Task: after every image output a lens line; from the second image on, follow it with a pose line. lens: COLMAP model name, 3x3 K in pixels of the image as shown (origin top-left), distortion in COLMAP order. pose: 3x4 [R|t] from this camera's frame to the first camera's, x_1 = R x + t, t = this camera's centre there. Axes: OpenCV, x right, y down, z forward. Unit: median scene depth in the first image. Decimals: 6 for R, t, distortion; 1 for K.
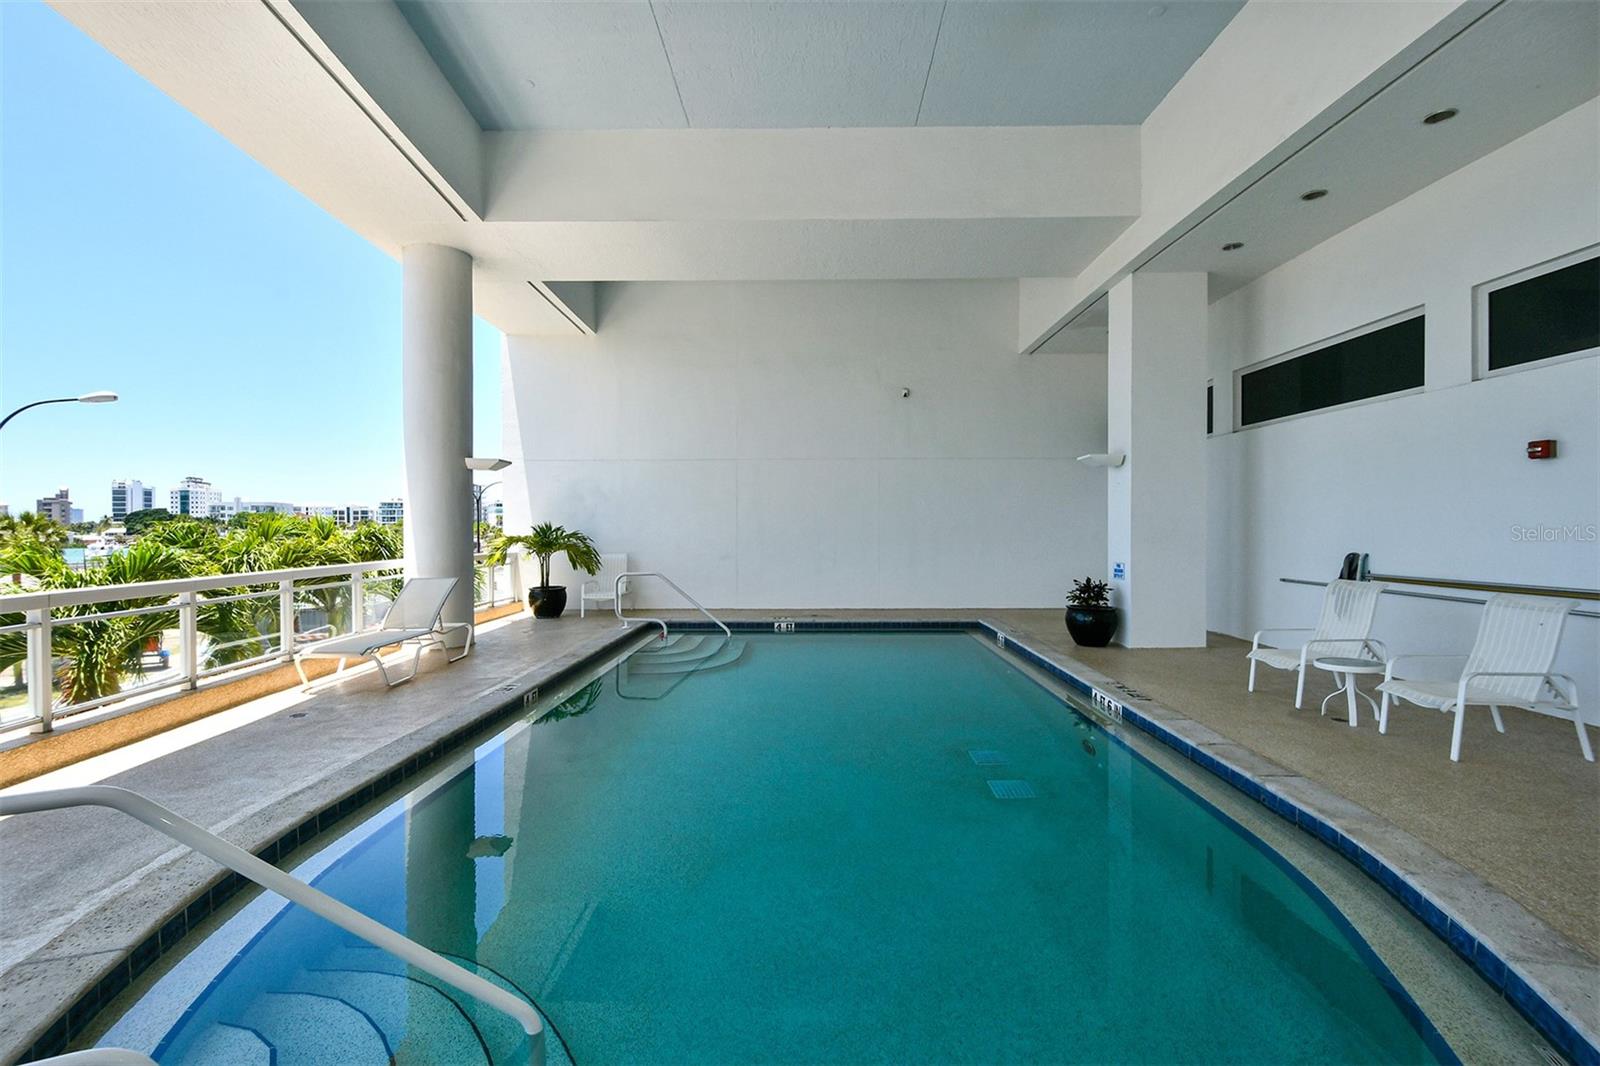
lens RADIAL K [[710.6, 0, 800.0], [0, 710.6, 533.0], [0, 0, 1]] dist [-0.001605, -0.000325]
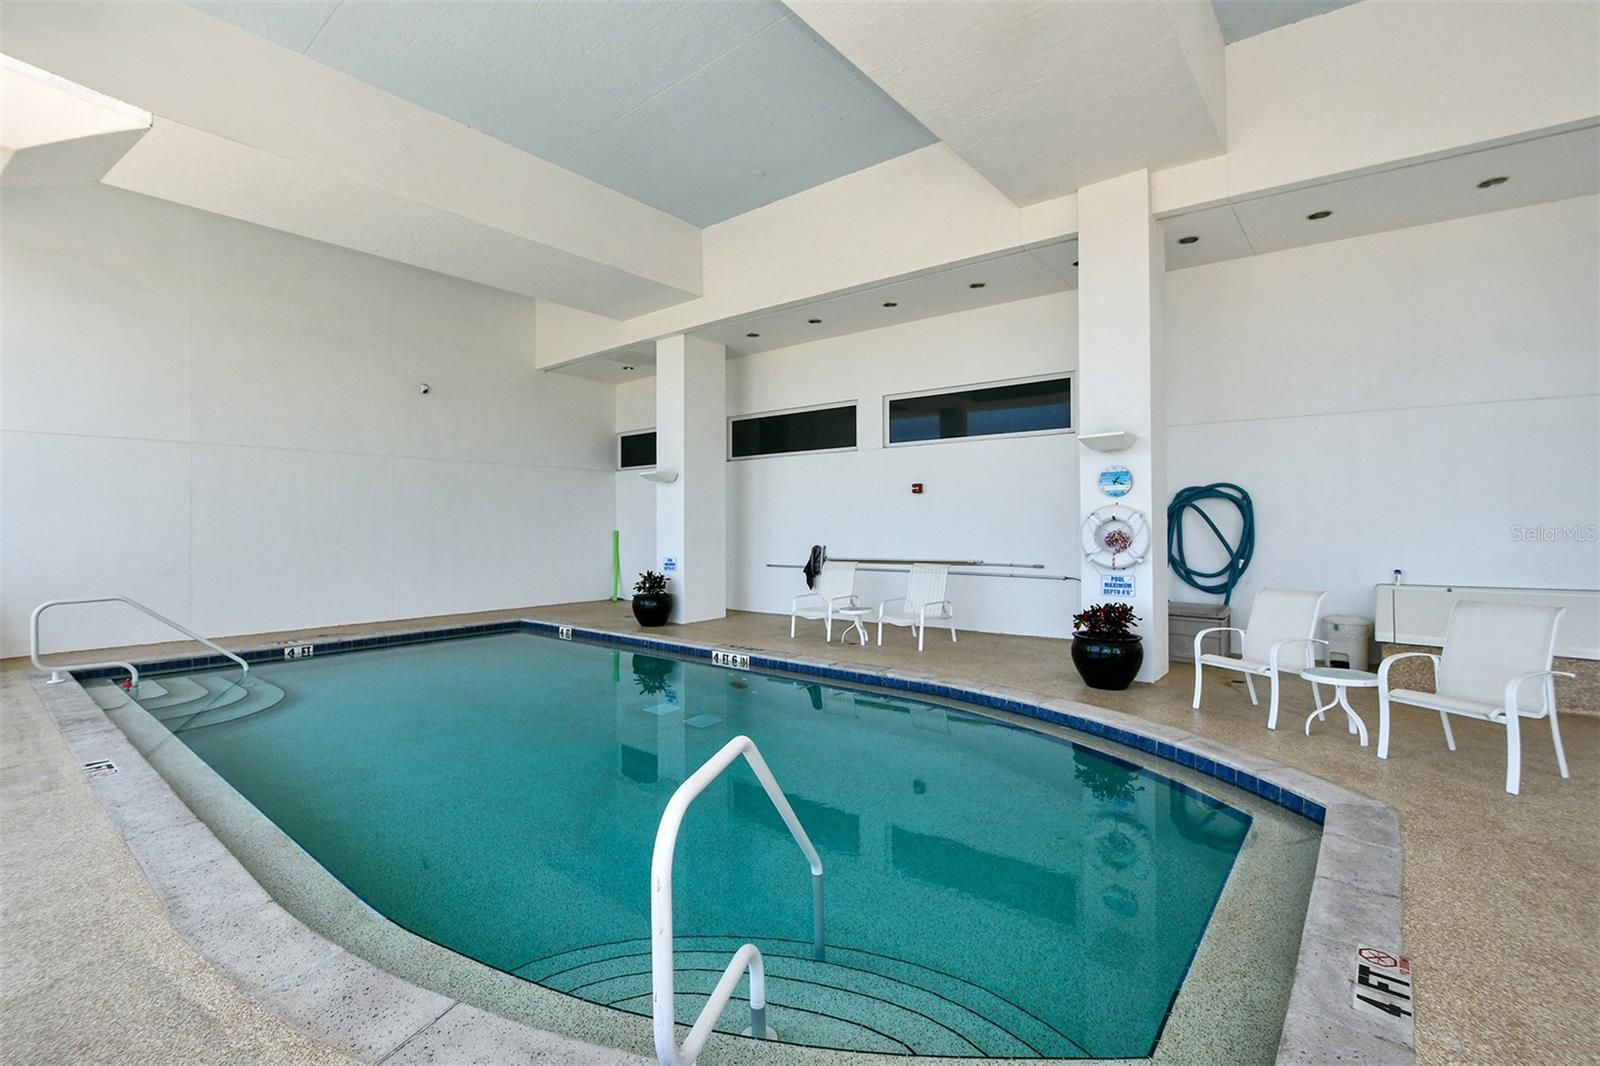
lens RADIAL K [[714.0, 0, 798.1], [0, 714.0, 523.5], [0, 0, 1]] dist [-0.000137, -0.000055]
pose [[0.623551, 0.003759, 0.781774, -0.398366], [0.011084, 0.999845, -0.013649, 0.000007], [-0.781704, 0.017176, 0.623413, 0.026085]]
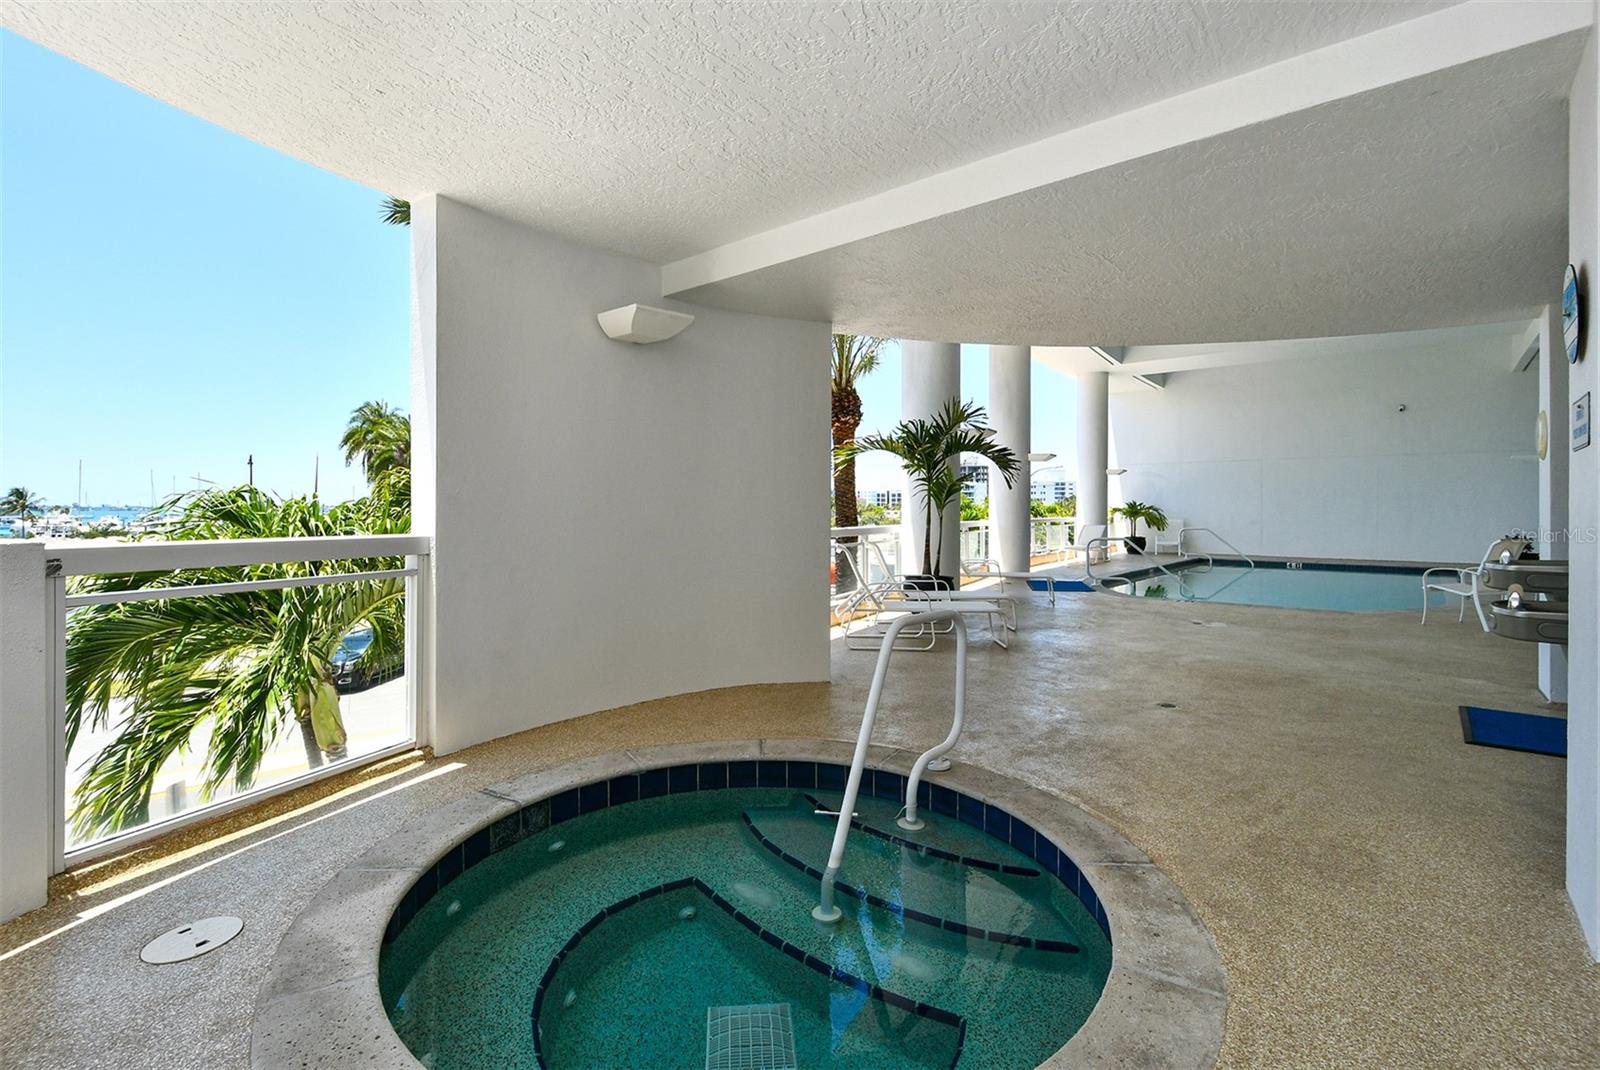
lens RADIAL K [[710.6, 0, 800.0], [0, 710.6, 535.0], [0, 0, 1]] dist [-0.001605, -0.000325]
pose [[0.760114, 0.022433, -0.649402, 0.216486], [-0.005370, 0.999587, 0.028244, 0.034426], [0.649767, -0.017981, 0.759920, -1.192529]]
